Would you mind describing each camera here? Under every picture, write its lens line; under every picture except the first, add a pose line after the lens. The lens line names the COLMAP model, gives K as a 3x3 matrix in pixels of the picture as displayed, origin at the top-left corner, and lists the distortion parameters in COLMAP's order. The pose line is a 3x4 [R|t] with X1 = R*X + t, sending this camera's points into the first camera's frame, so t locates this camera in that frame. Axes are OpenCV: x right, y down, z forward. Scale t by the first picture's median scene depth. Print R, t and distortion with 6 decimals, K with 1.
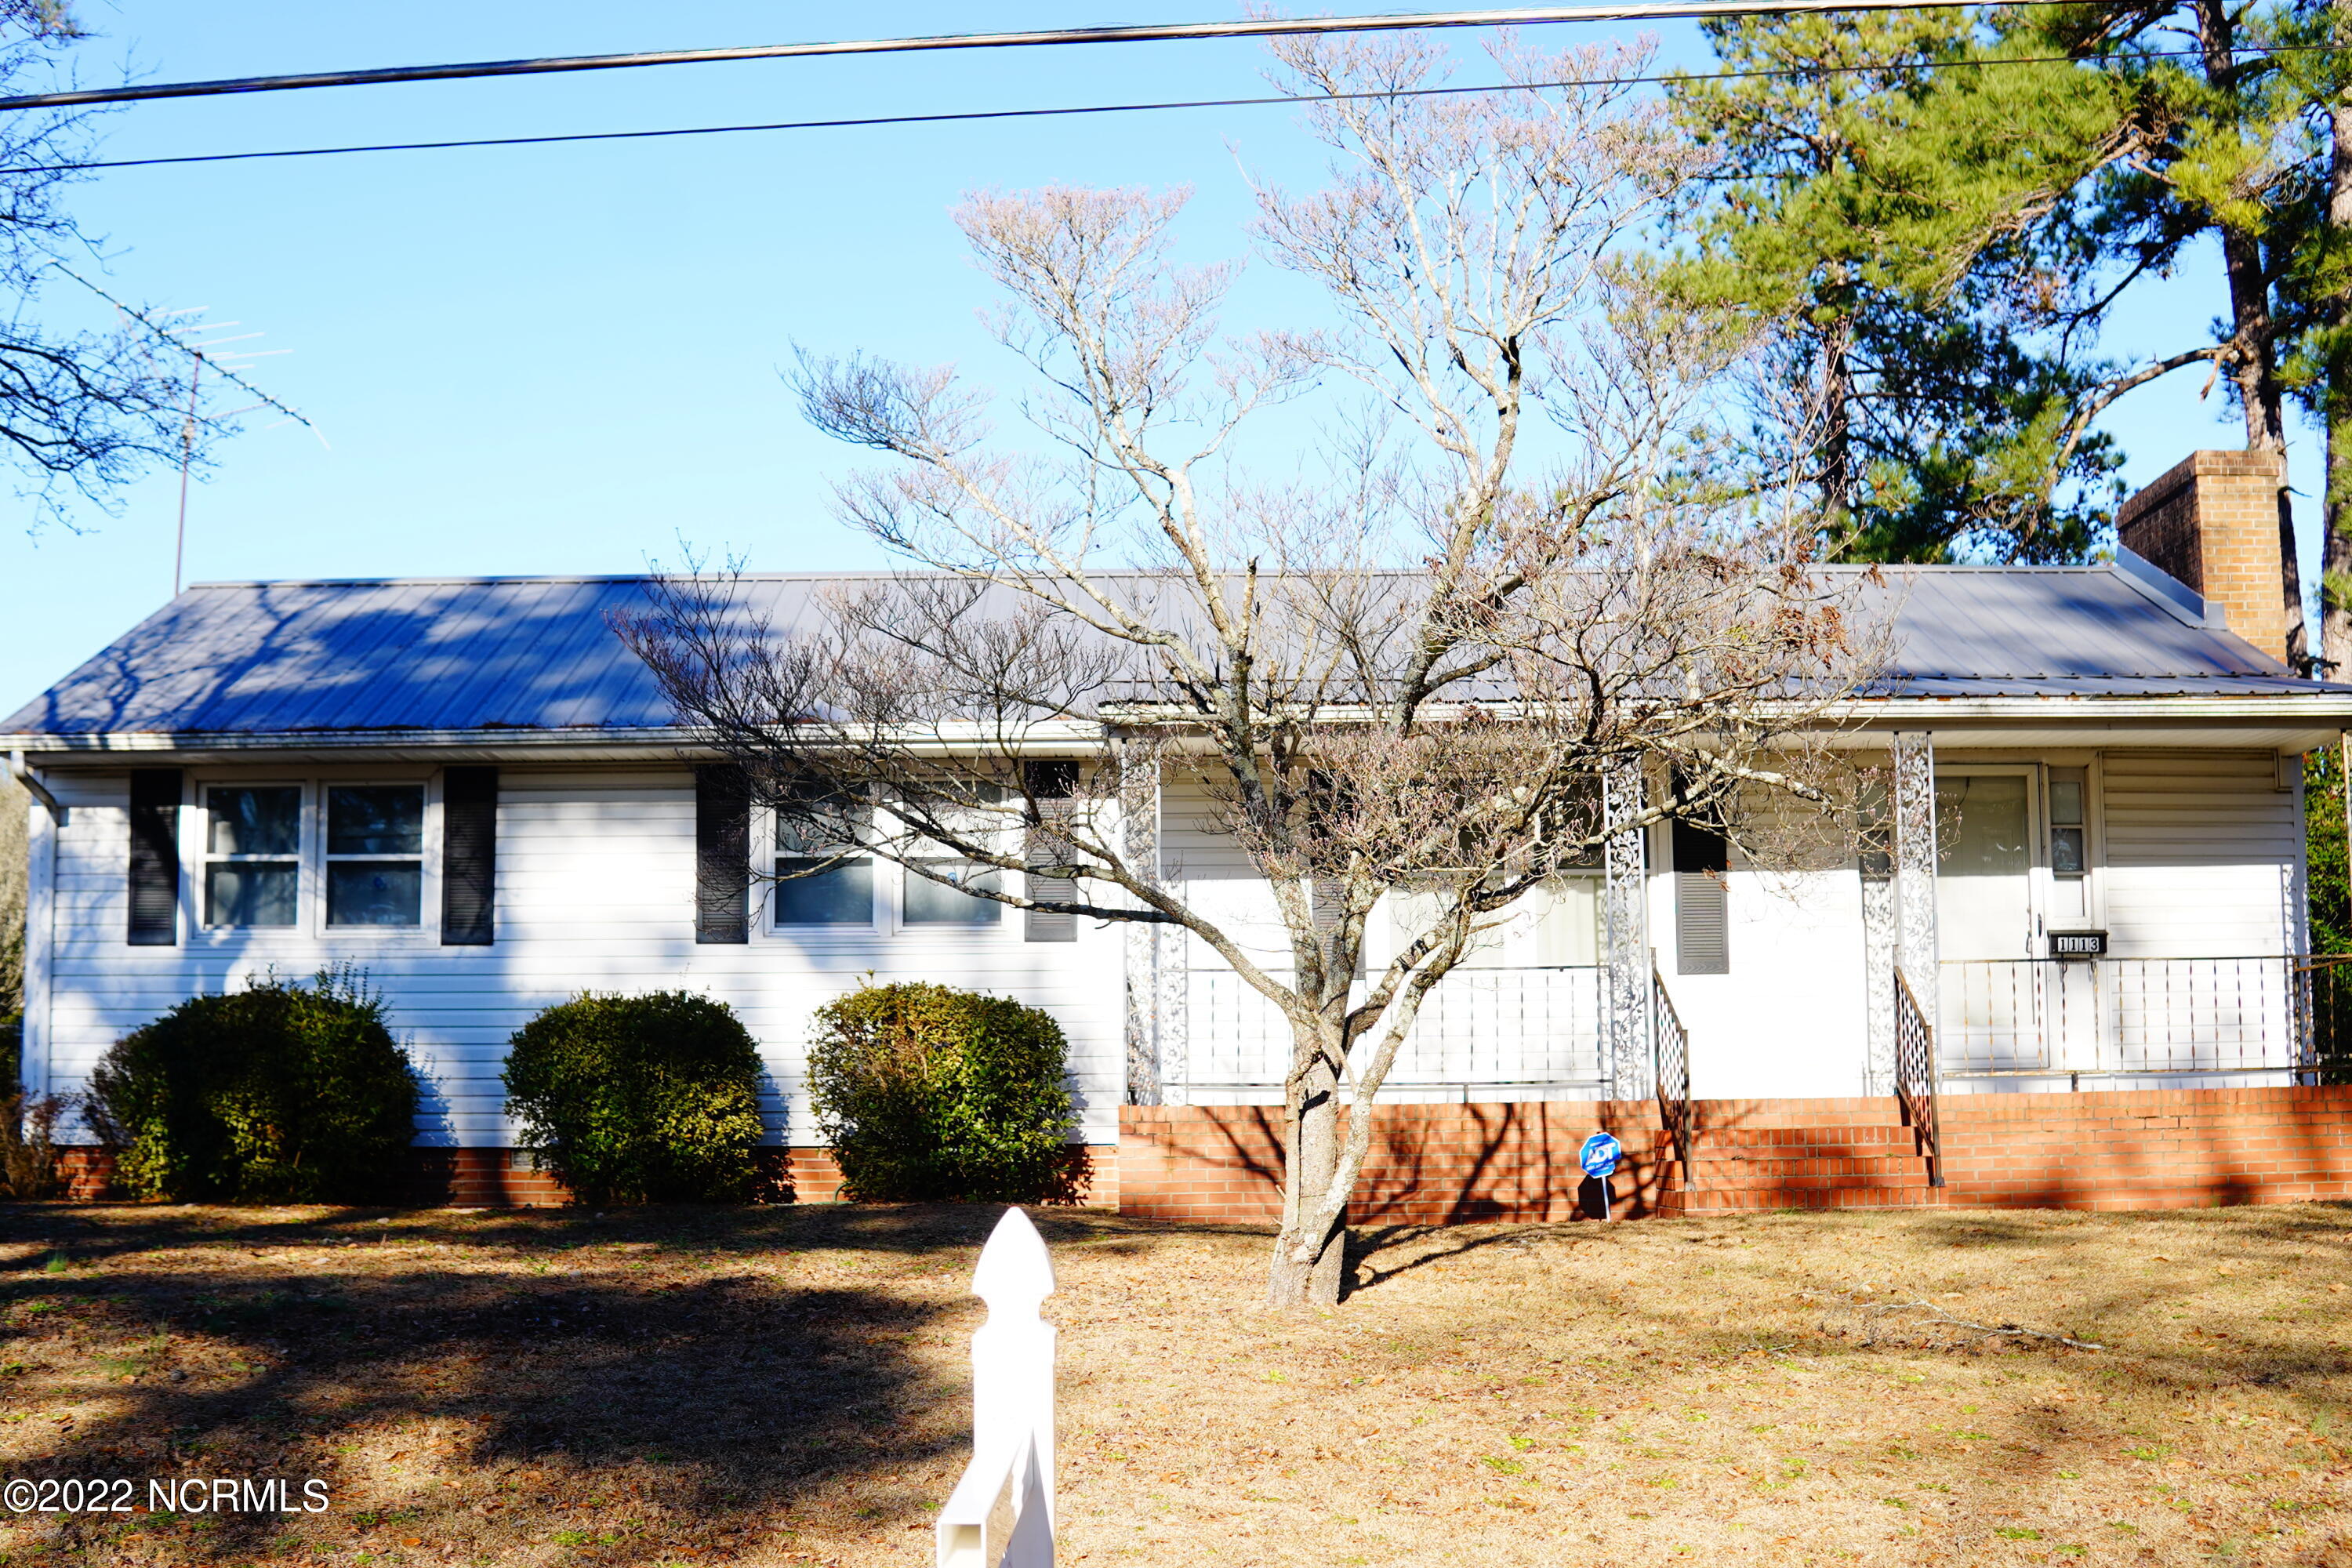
lens RADIAL K [[3154.9, 0, 1176.0], [0, 3154.9, 784.0], [0, 0, 1]] dist [-0.177100, -0.021974]
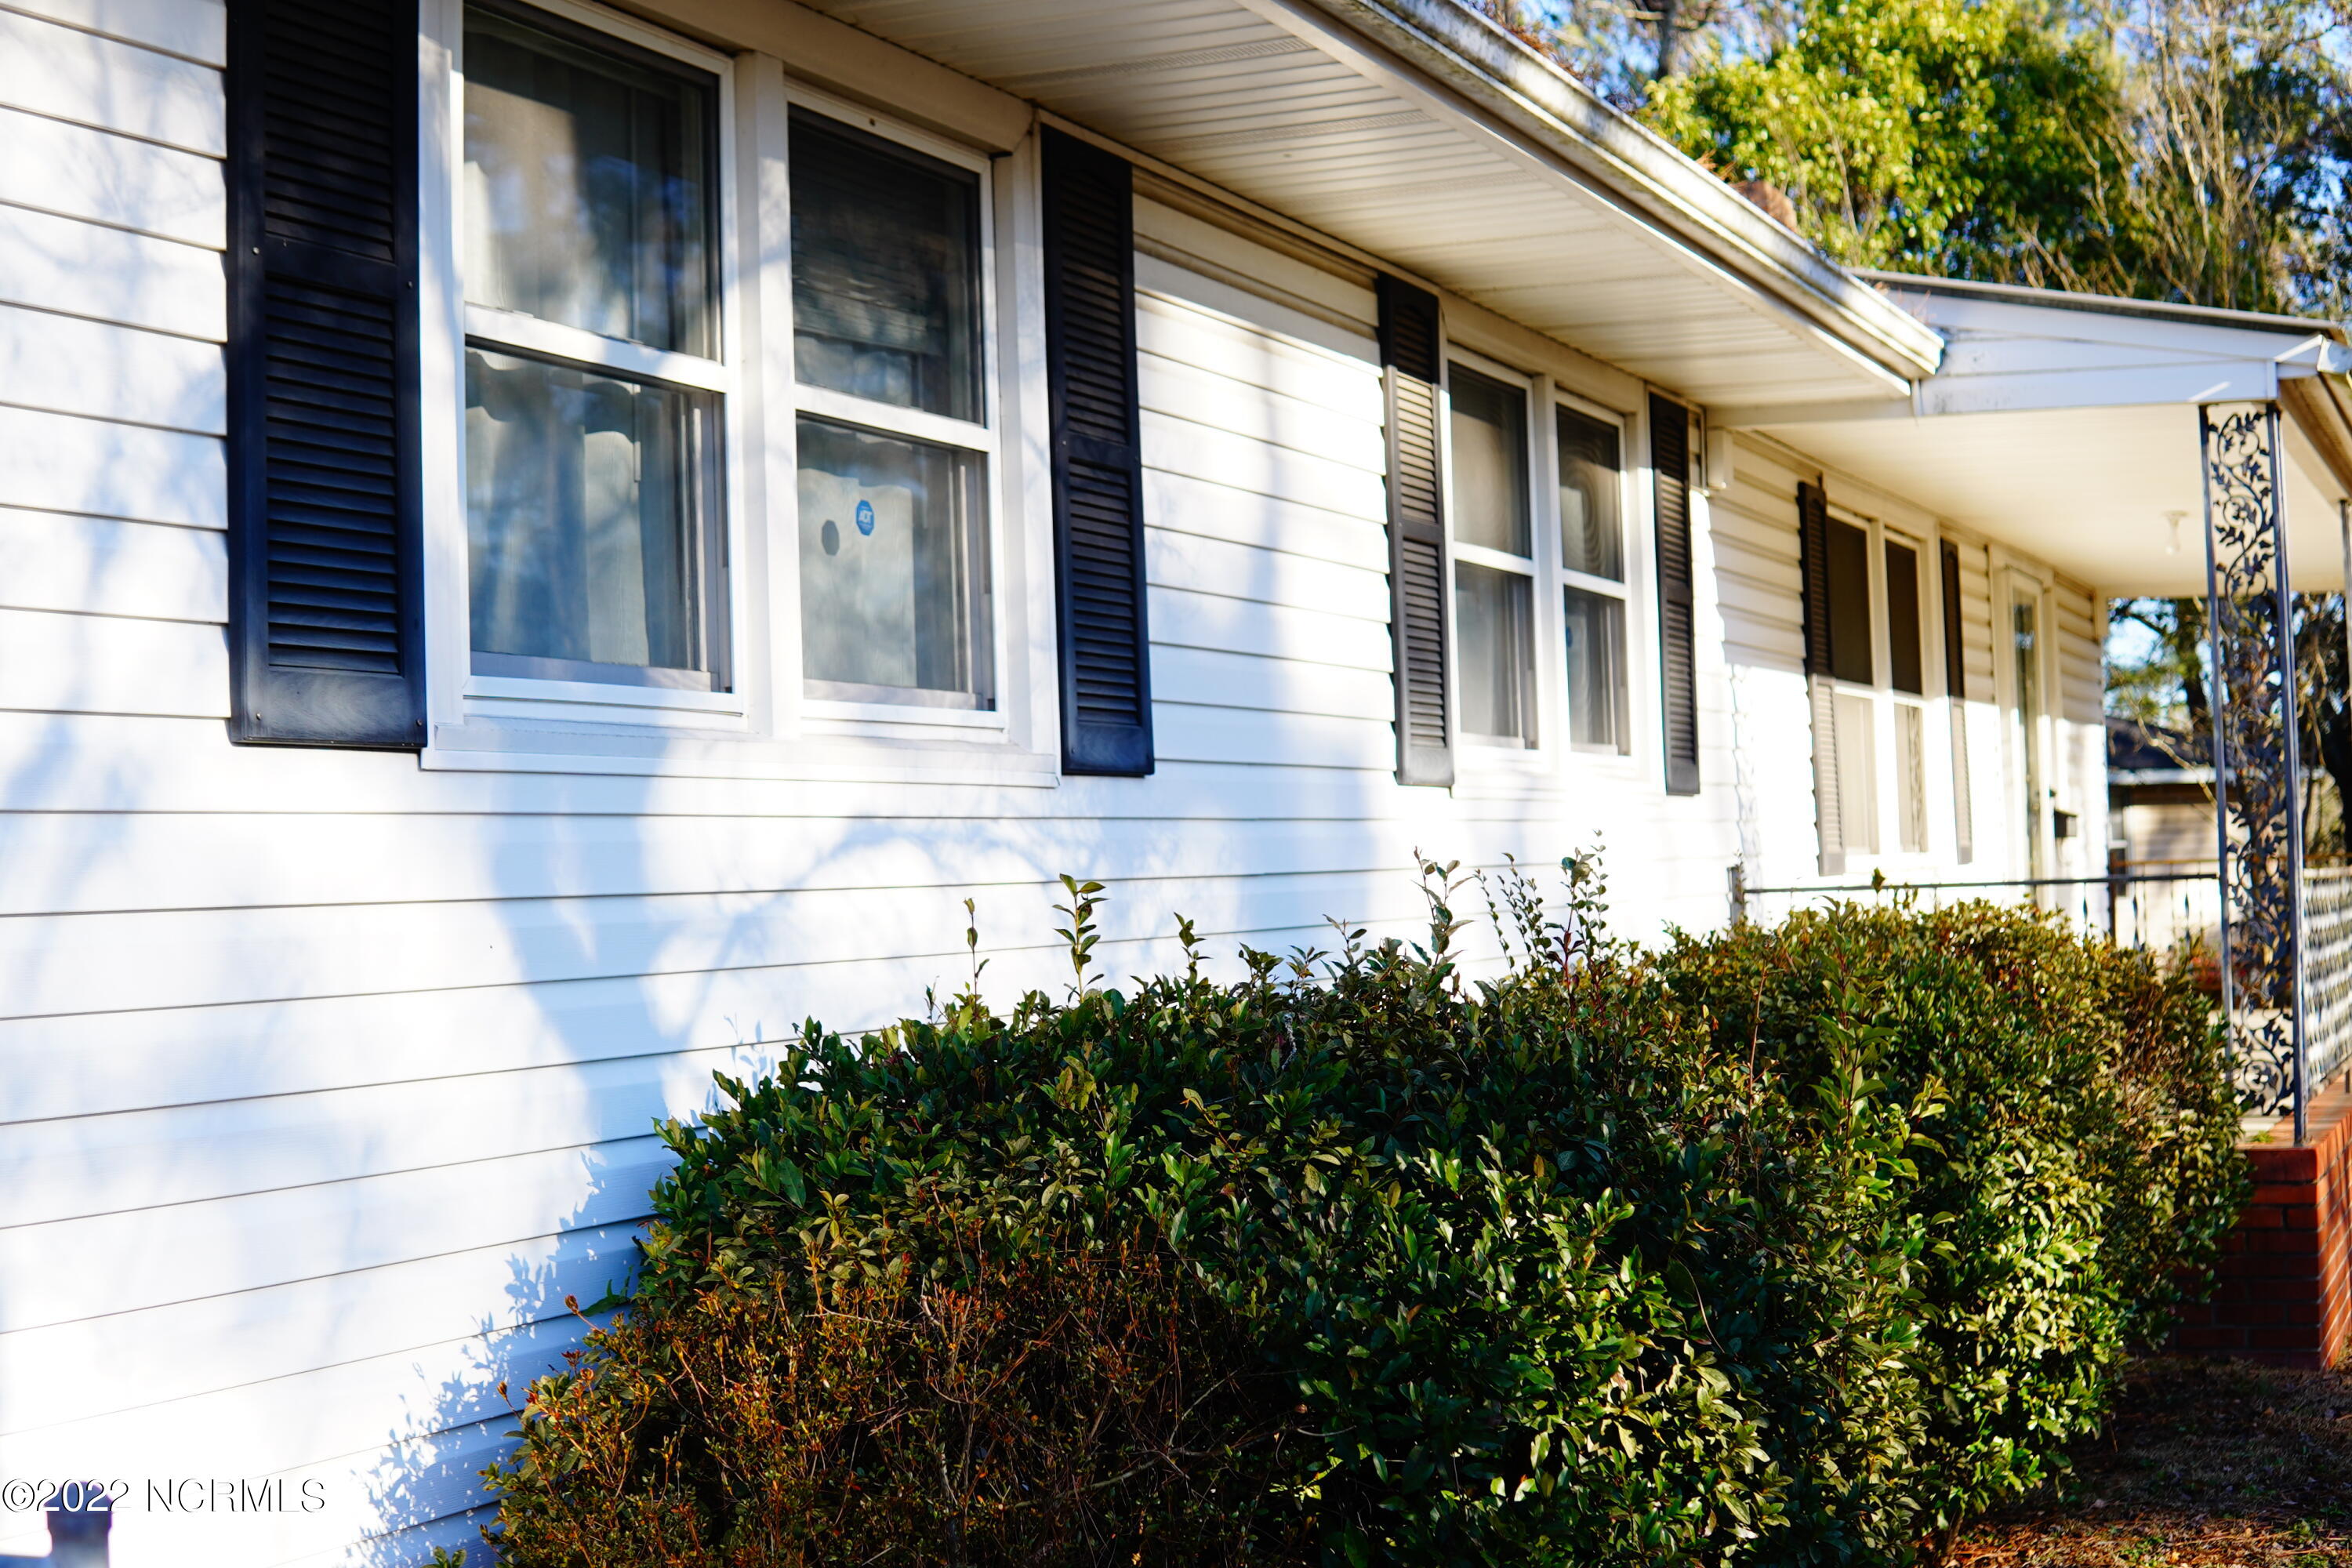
lens RADIAL K [[3100.6, 0, 1176.0], [0, 3100.6, 784.0], [0, 0, 1]] dist [-0.099959, -0.017062]
pose [[0.408202, 0.014335, 0.912779, -0.534025], [-0.086907, 0.995946, 0.023225, 0.050437], [-0.908745, -0.088808, 0.407793, 0.975125]]
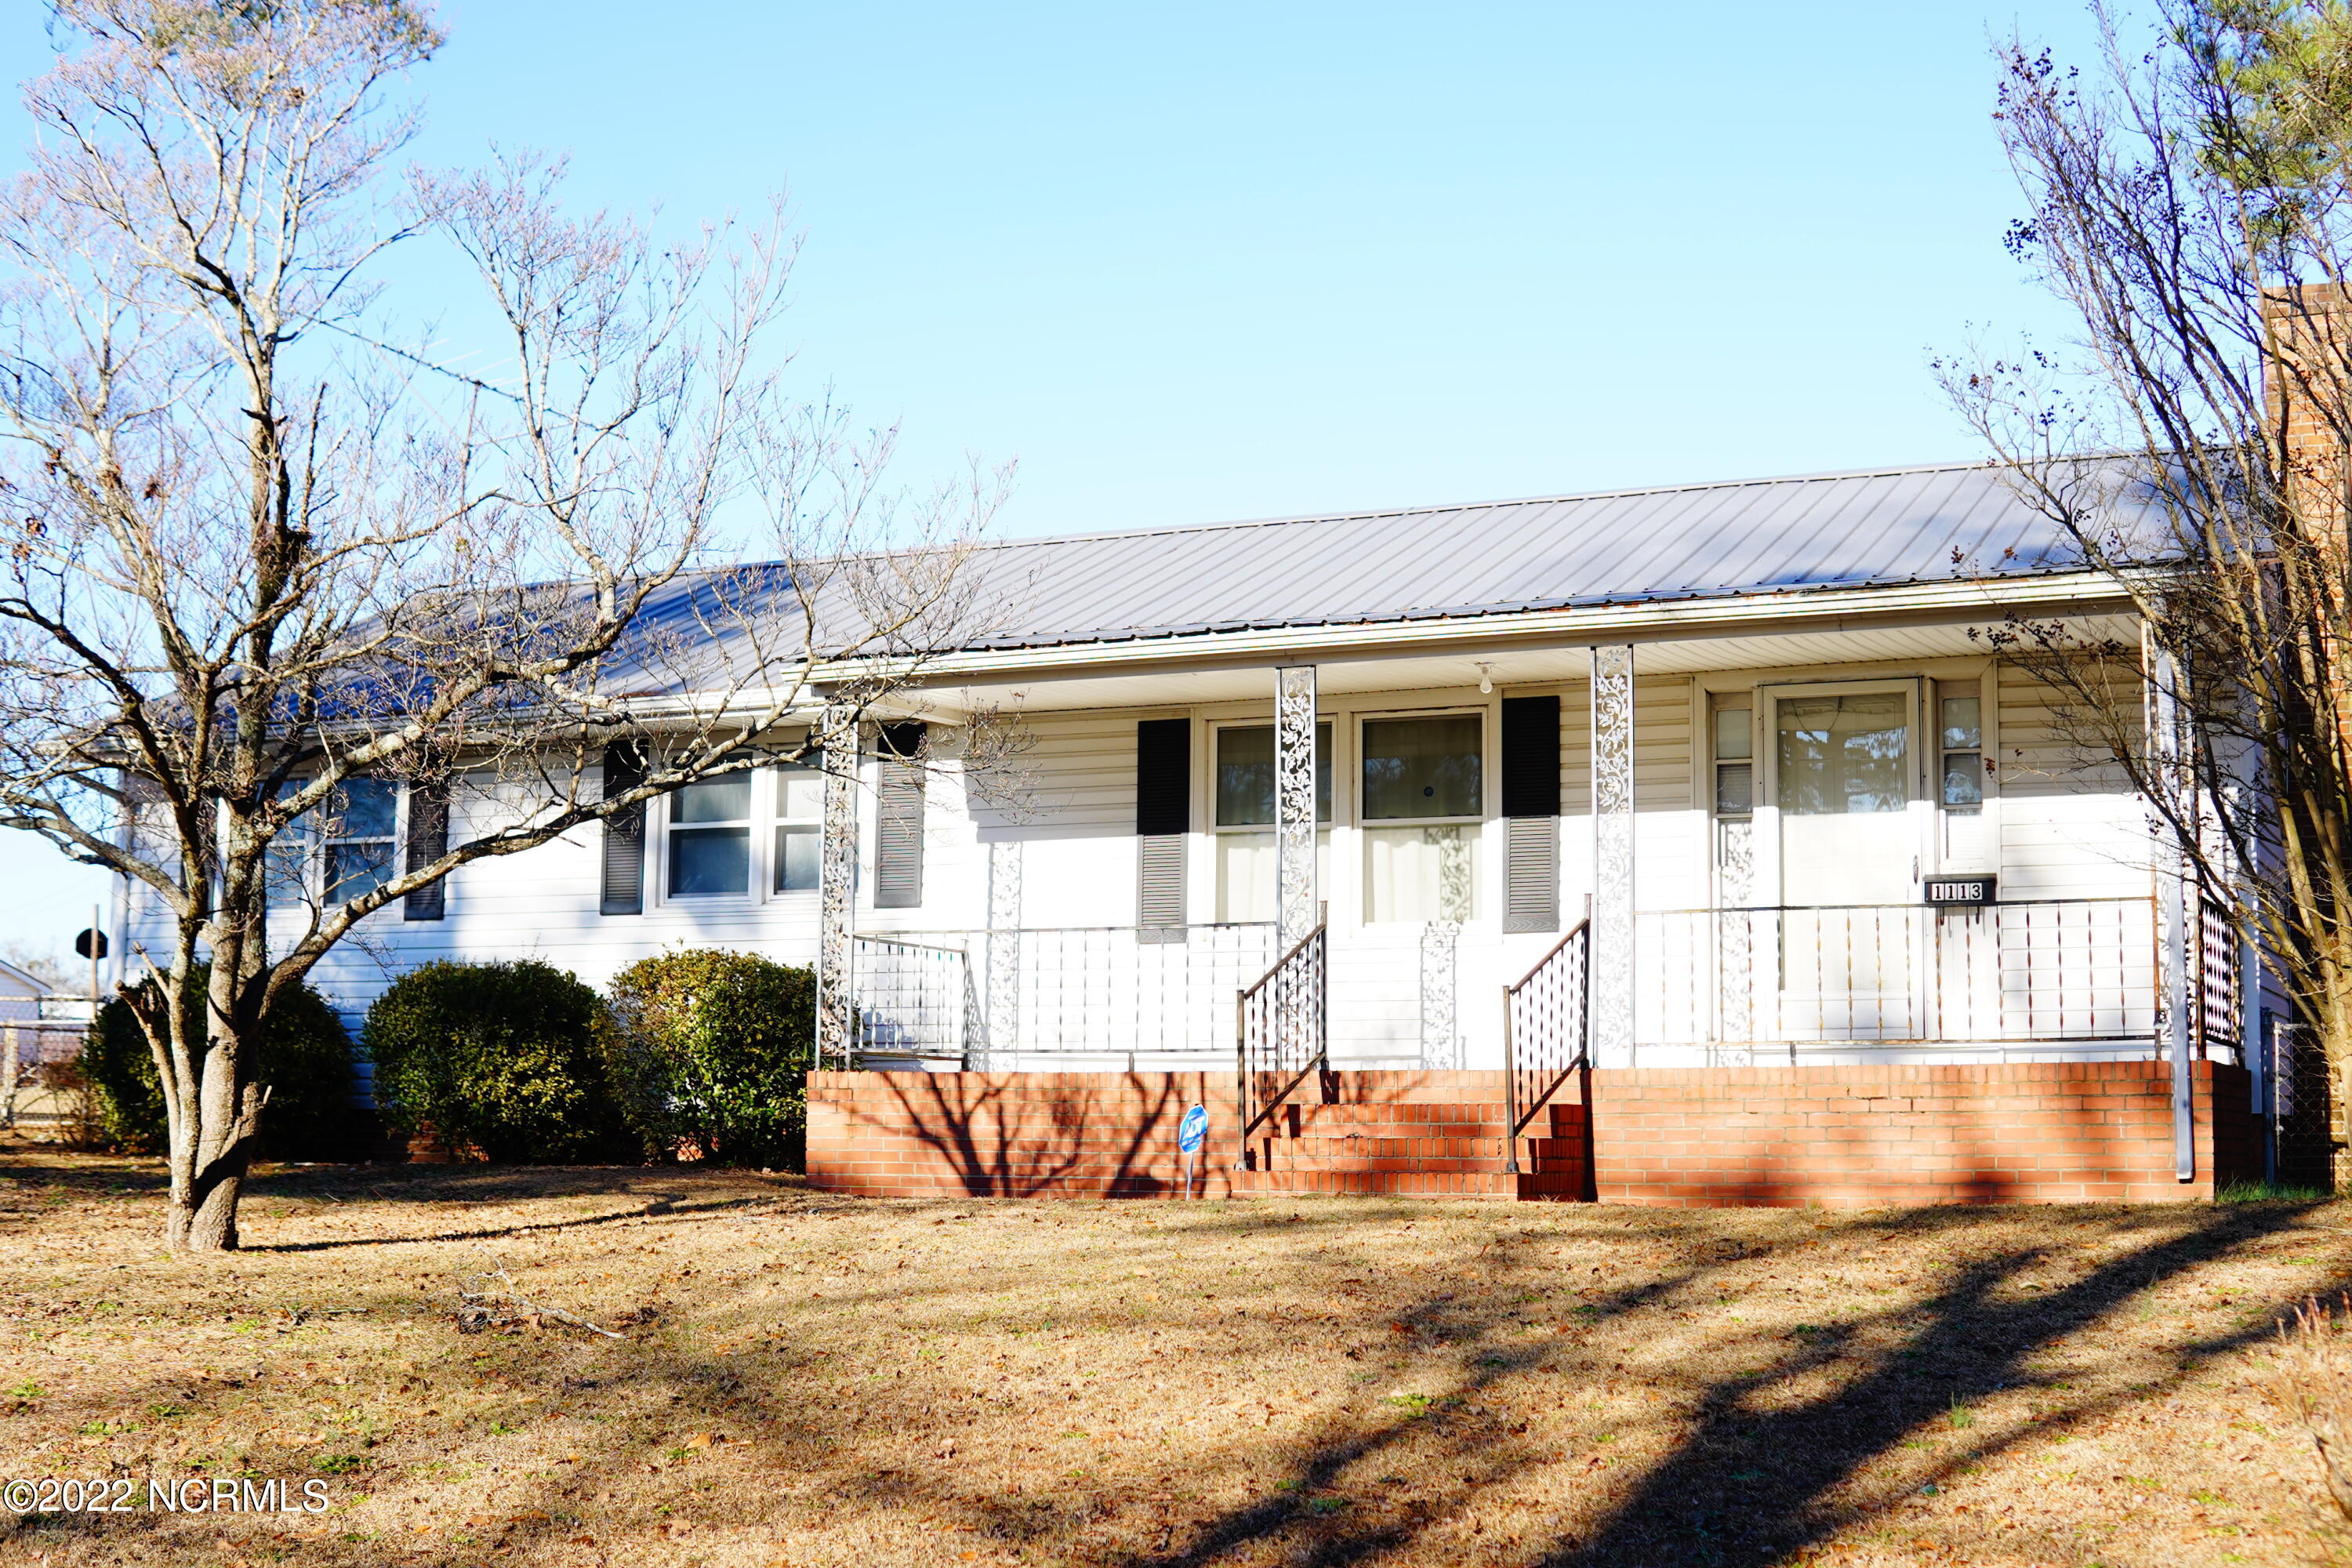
lens RADIAL K [[3154.9, 0, 1176.0], [0, 3154.9, 784.0], [0, 0, 1]] dist [-0.177100, -0.021974]
pose [[0.901000, -0.033667, -0.432510, 0.509930], [0.033777, 0.999402, -0.007432, 0.024097], [0.432501, -0.007912, 0.901599, 0.168563]]
